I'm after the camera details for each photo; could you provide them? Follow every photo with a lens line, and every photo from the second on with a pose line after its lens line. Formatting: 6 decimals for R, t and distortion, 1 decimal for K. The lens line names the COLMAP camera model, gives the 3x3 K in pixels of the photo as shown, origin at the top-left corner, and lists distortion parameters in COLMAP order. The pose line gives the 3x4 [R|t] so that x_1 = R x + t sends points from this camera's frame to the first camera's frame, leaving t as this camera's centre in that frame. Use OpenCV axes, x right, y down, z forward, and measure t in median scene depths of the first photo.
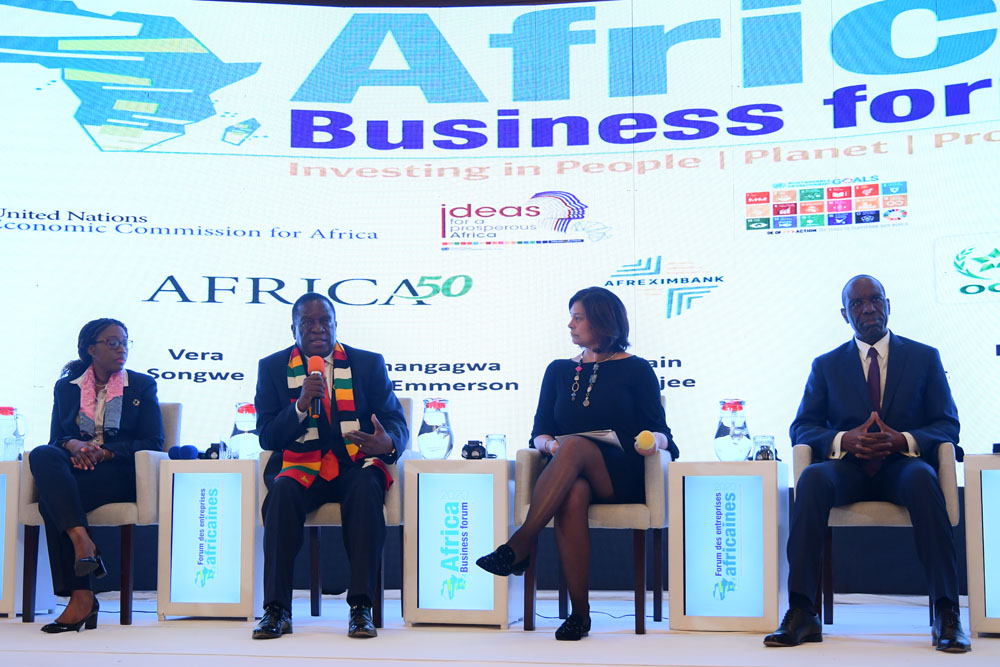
lens RADIAL K [[1451.4, 0, 500.1], [0, 1451.4, 332.5], [0, 0, 1]] dist [-0.069558, 0.000000]
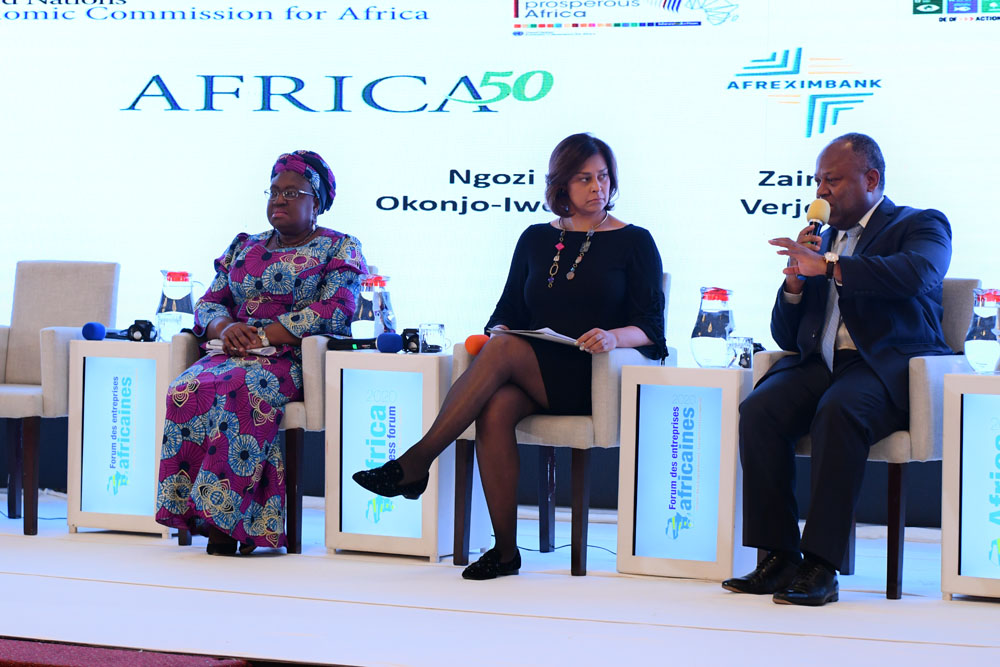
lens RADIAL K [[3022.3, 0, 500.0], [0, 3022.3, 334.3], [0, 0, 1]] dist [-0.400884, 0.000000]
pose [[0.959482, 0.024092, -0.280739, 0.382882], [0.014217, 0.990930, 0.133628, -0.111715], [0.281412, -0.132205, 0.950436, -0.442365]]
